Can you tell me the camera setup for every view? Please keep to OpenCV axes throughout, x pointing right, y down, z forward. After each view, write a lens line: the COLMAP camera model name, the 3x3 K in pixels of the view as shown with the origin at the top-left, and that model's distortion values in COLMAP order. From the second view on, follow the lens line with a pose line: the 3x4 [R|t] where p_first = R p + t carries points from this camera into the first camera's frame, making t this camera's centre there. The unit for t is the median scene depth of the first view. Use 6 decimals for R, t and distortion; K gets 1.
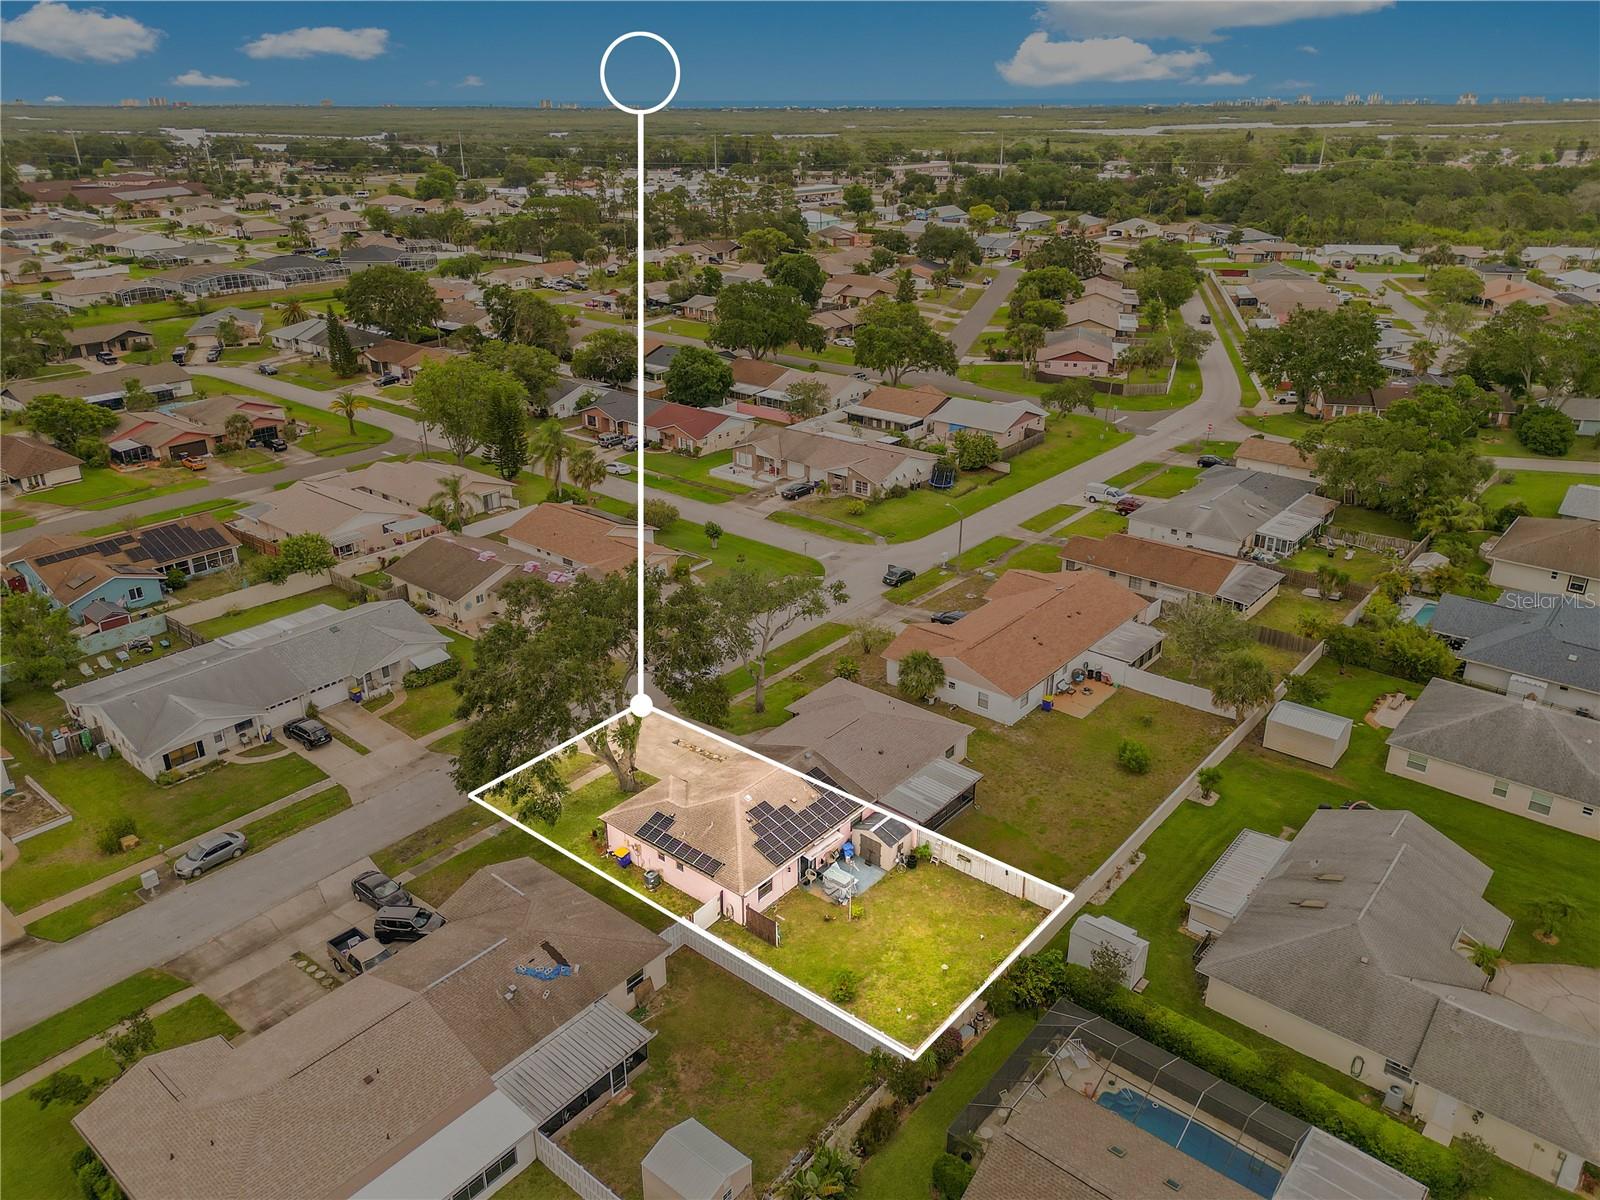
lens RADIAL K [[1093.9, 0, 788.9], [0, 1093.9, 664.8], [0, 0, 1]] dist [0.081205, -0.085036]
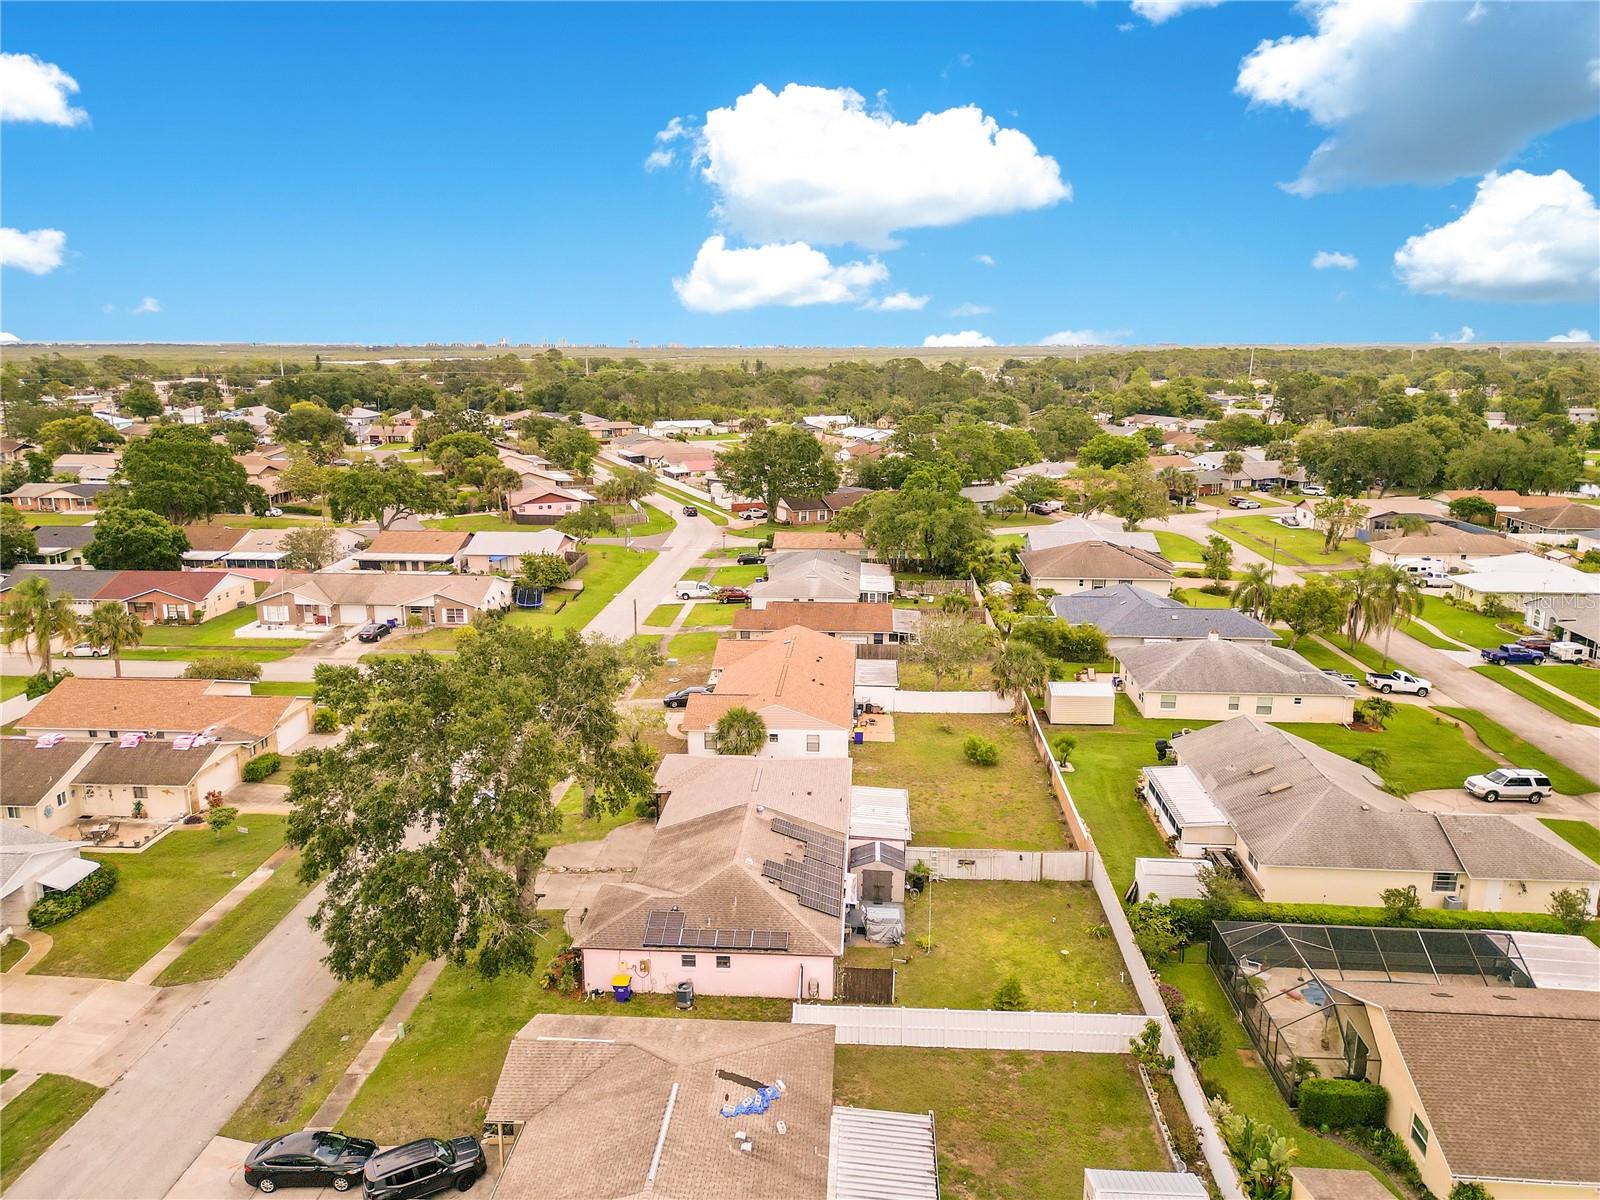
lens RADIAL K [[1093.9, 0, 788.9], [0, 1093.9, 664.8], [0, 0, 1]] dist [0.081205, -0.085036]
pose [[0.809841, -0.160950, 0.564138, -0.335685], [0.260606, 0.960236, -0.100151, 0.052971], [-0.525587, 0.228125, 0.819584, 0.213715]]
